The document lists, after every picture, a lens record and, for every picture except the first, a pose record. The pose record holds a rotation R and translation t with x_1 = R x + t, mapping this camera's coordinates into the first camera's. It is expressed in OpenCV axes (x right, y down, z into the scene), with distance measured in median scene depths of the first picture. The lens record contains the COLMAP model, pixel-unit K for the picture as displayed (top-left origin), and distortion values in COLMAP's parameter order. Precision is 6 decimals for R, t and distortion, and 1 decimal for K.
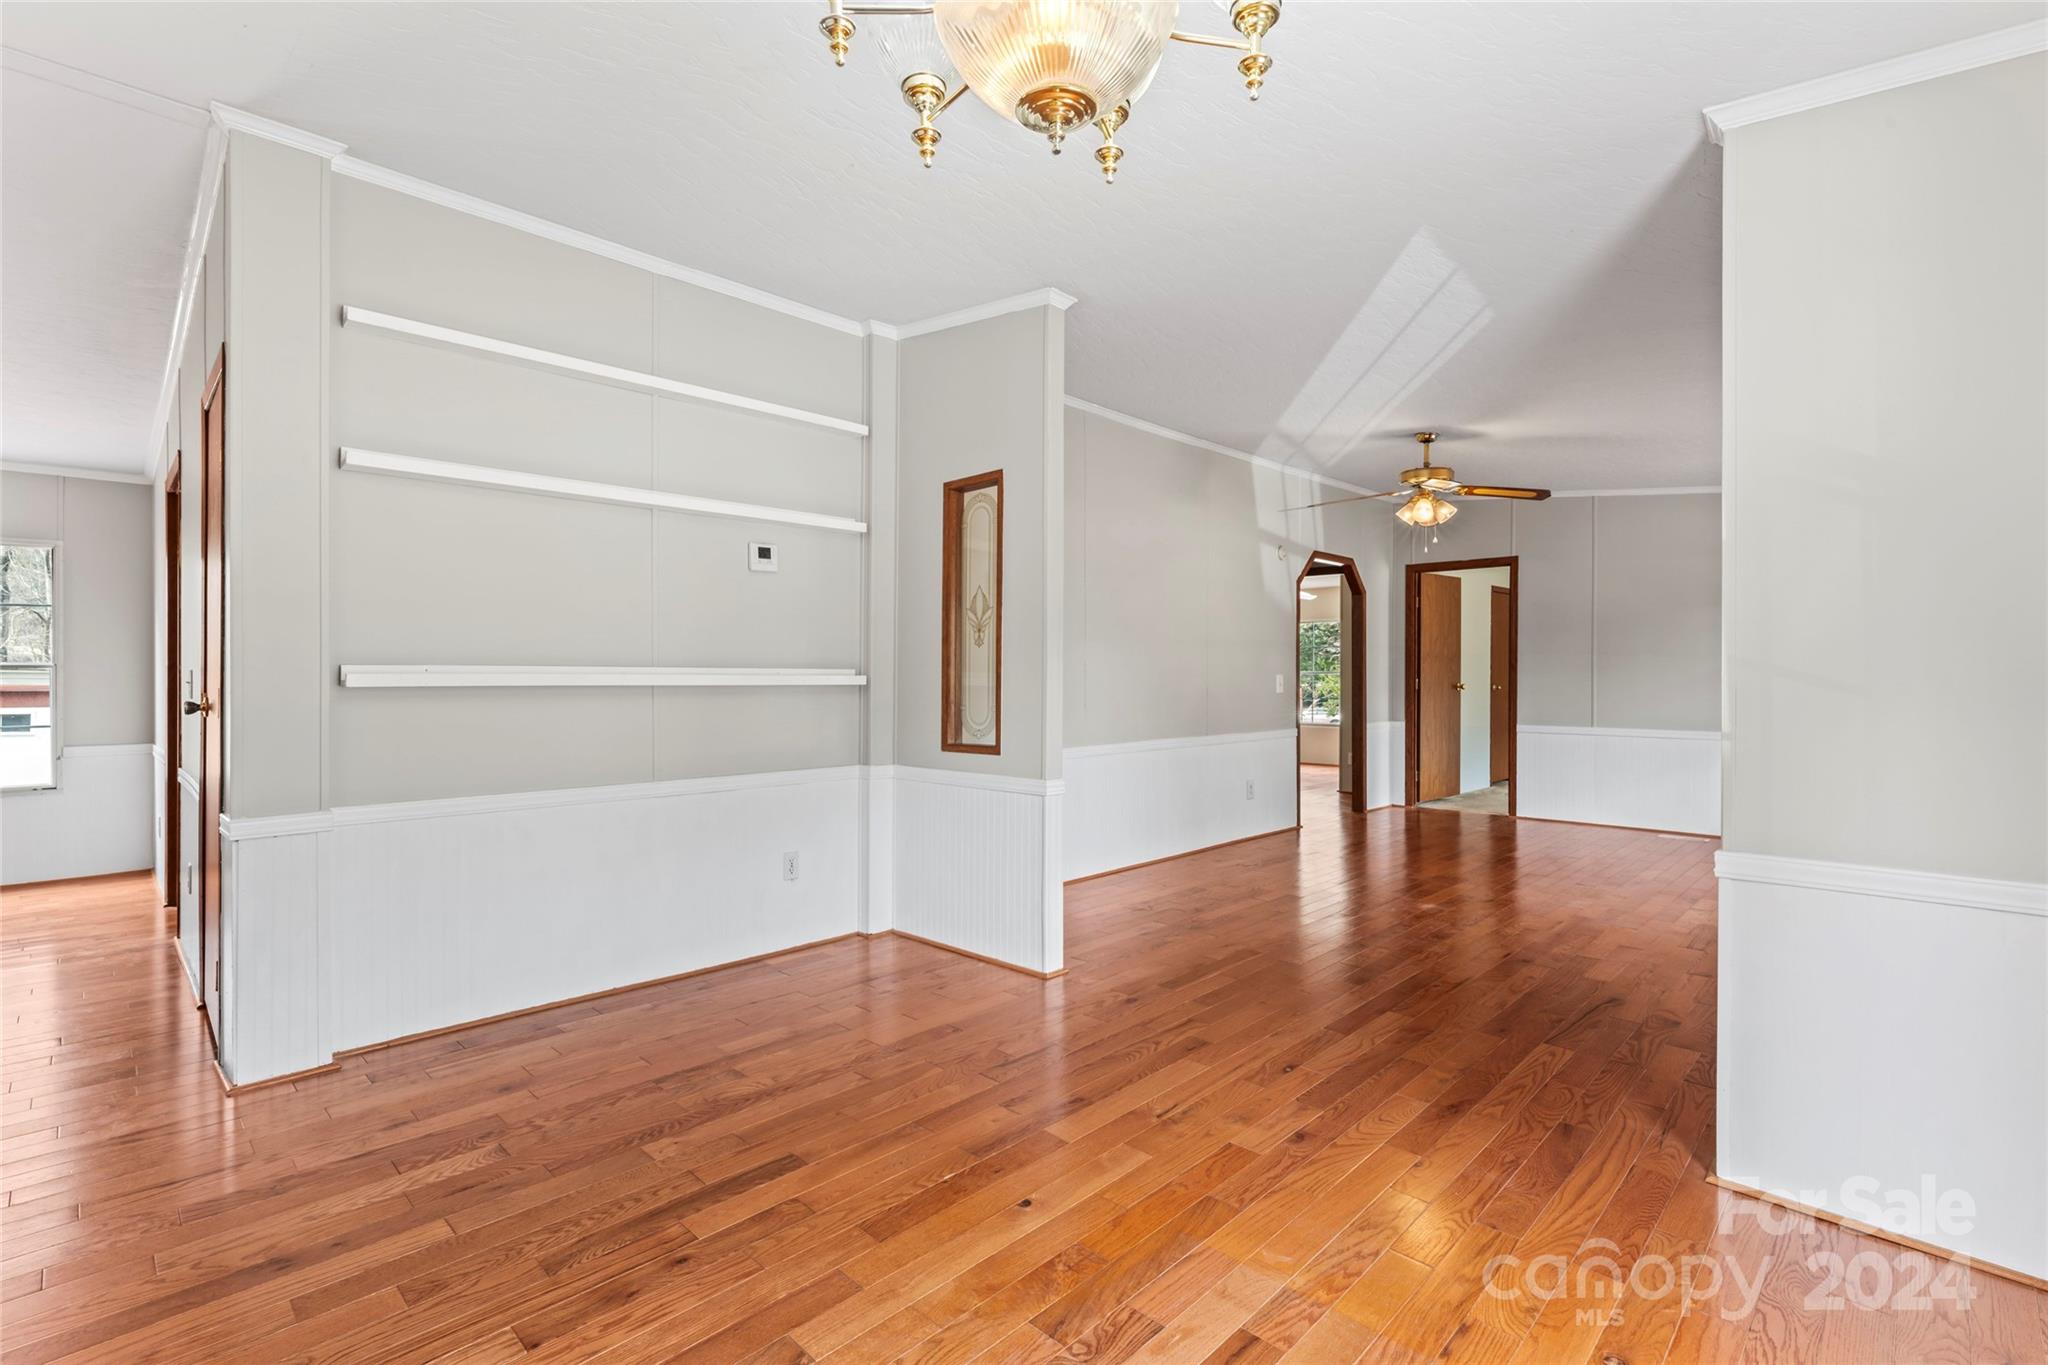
lens RADIAL K [[924.7, 0, 1027.2], [0, 924.7, 677.5], [0, 0, 1]] dist [-0.001642, 0.000084]
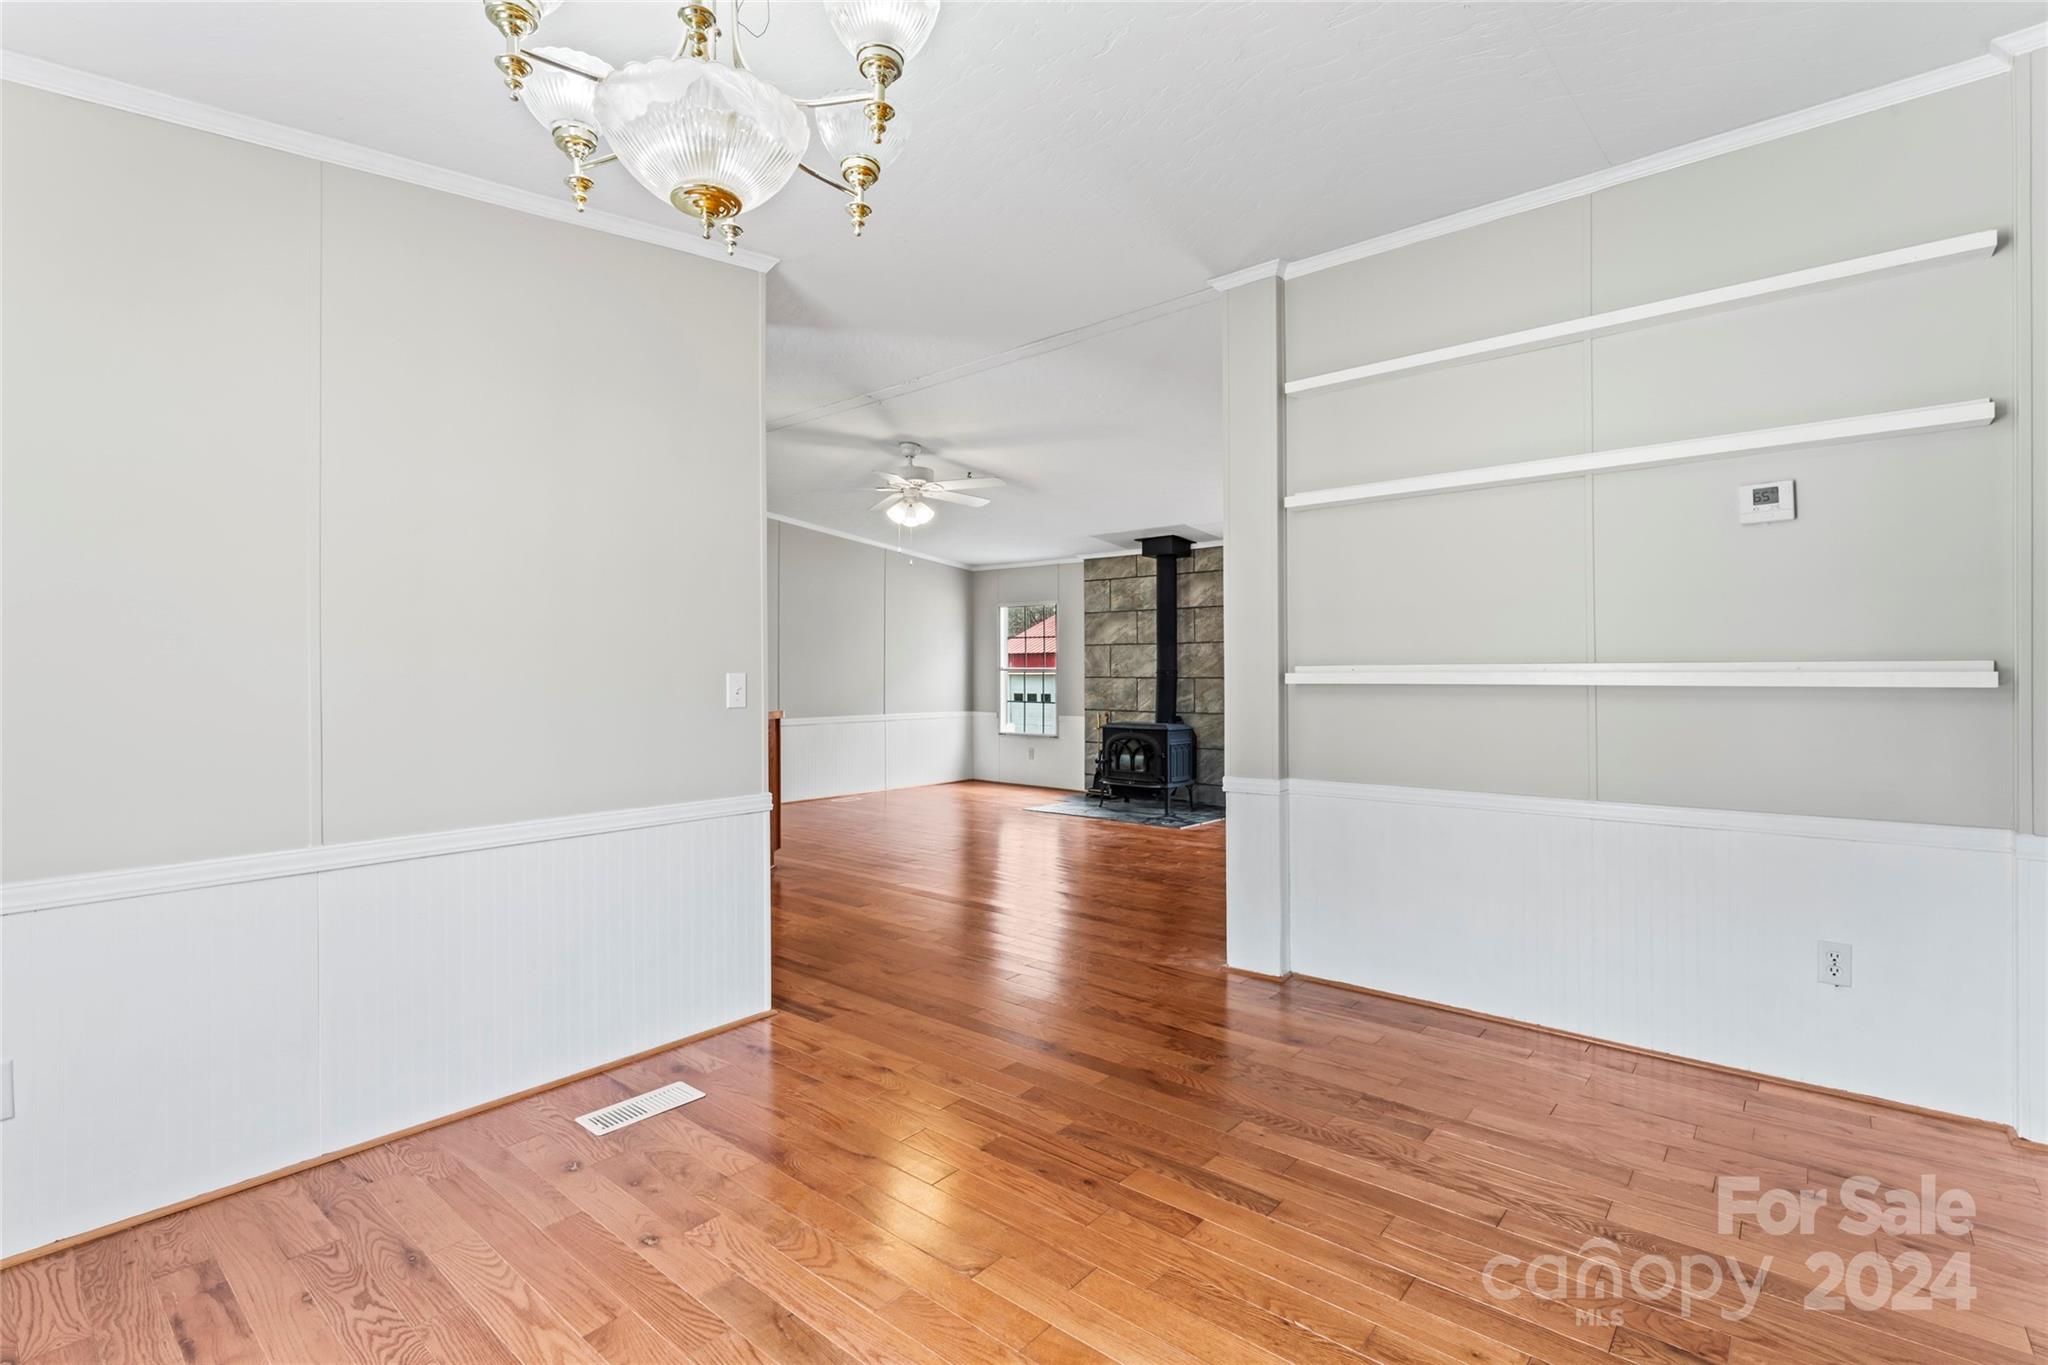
lens RADIAL K [[924.7, 0, 1020.1], [0, 924.7, 673.3], [0, 0, 1]] dist [-0.001642, 0.000084]
pose [[0.084521, -0.006456, -0.996401, 0.924545], [-0.000887, 0.999978, -0.006554, 0.009673], [0.996421, 0.001438, 0.084513, 0.991466]]
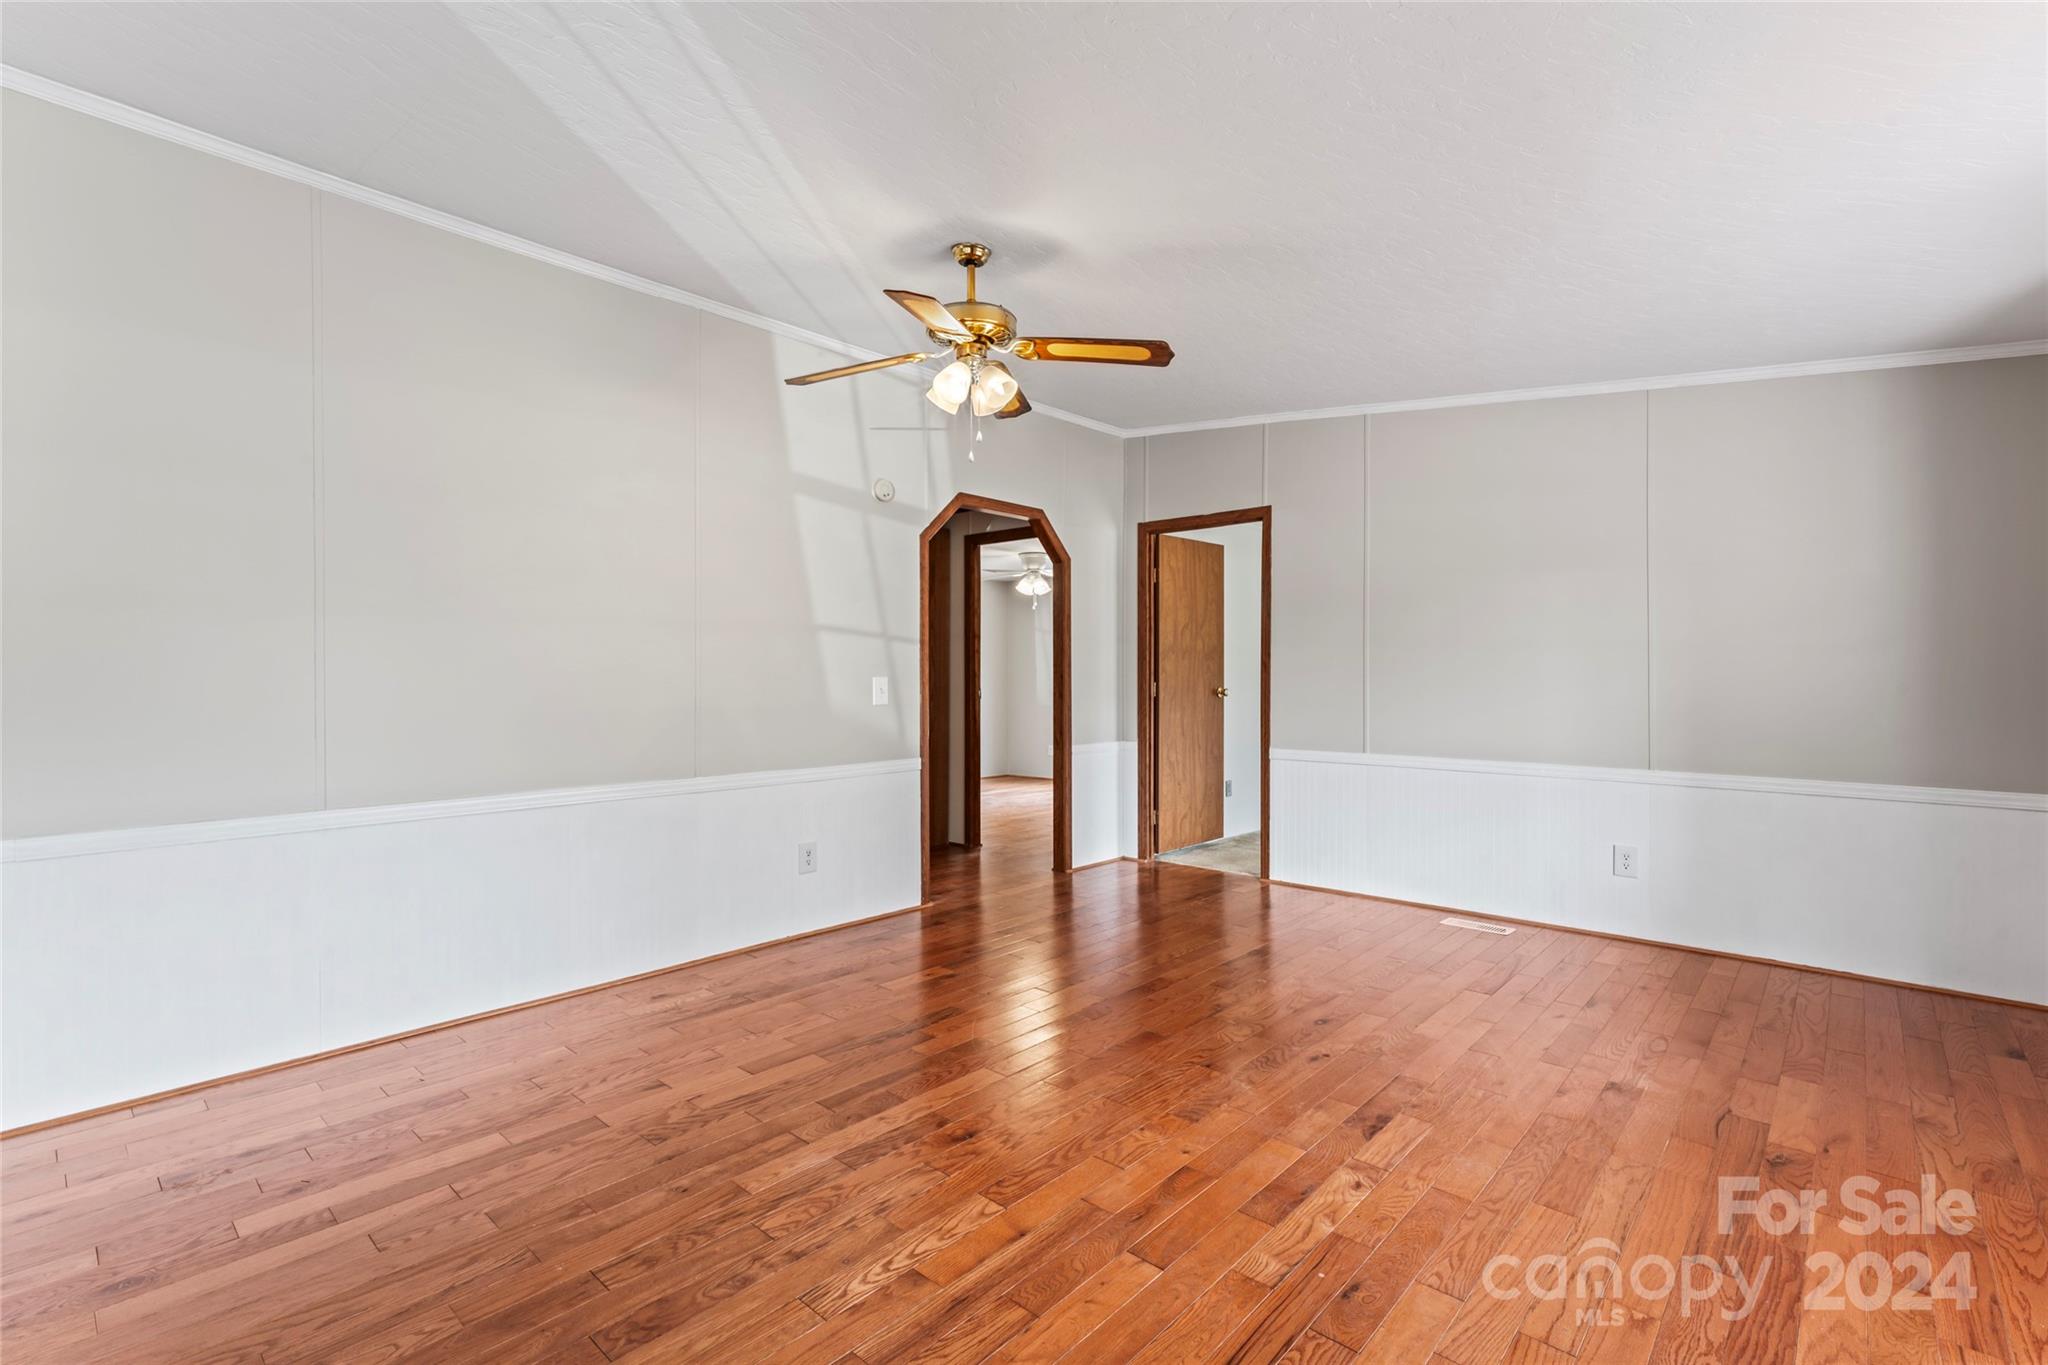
lens RADIAL K [[924.7, 0, 1021.8], [0, 924.7, 686.3], [0, 0, 1]] dist [-0.001642, 0.000084]
pose [[0.998956, -0.000611, 0.045685, 0.277241], [0.000081, 0.999933, 0.011600, -0.003567], [-0.045689, -0.011584, 0.998889, 0.277881]]
